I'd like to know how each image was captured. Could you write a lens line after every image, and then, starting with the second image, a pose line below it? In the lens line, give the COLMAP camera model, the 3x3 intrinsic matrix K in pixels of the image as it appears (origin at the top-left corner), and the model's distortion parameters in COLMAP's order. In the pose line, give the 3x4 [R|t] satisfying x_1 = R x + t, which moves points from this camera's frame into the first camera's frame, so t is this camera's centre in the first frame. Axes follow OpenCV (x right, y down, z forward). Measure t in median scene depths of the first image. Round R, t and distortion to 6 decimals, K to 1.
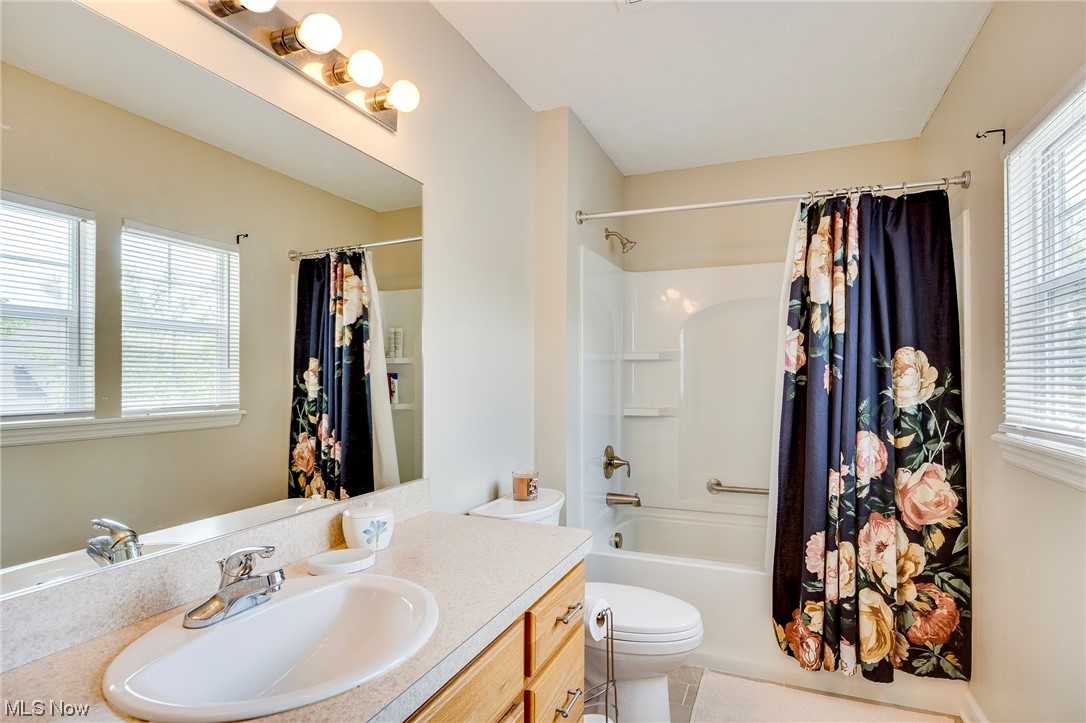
lens RADIAL K [[589.8, 0, 543.0], [0, 589.8, 361.5], [0, 0, 1]] dist [-0.025526, -0.000083]
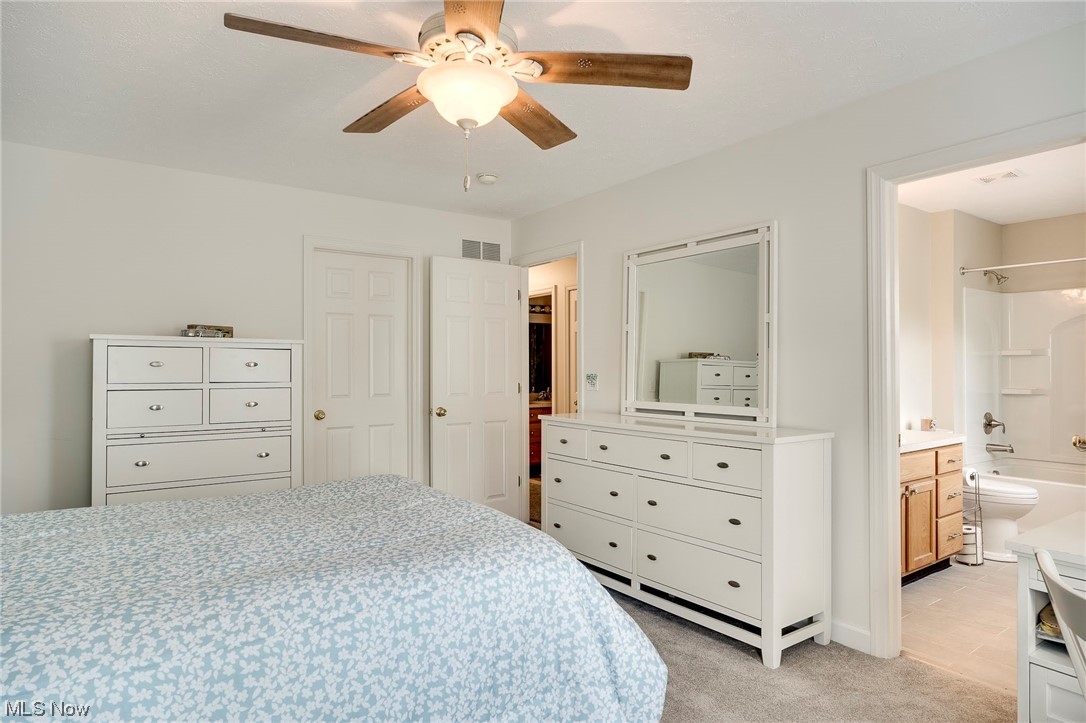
lens RADIAL K [[589.8, 0, 543.0], [0, 589.8, 361.5], [0, 0, 1]] dist [-0.025526, -0.000083]
pose [[0.836326, -0.006106, -0.548198, -0.025854], [0.010699, 0.999929, 0.005186, -0.007688], [0.548128, -0.010203, 0.836332, -0.883134]]
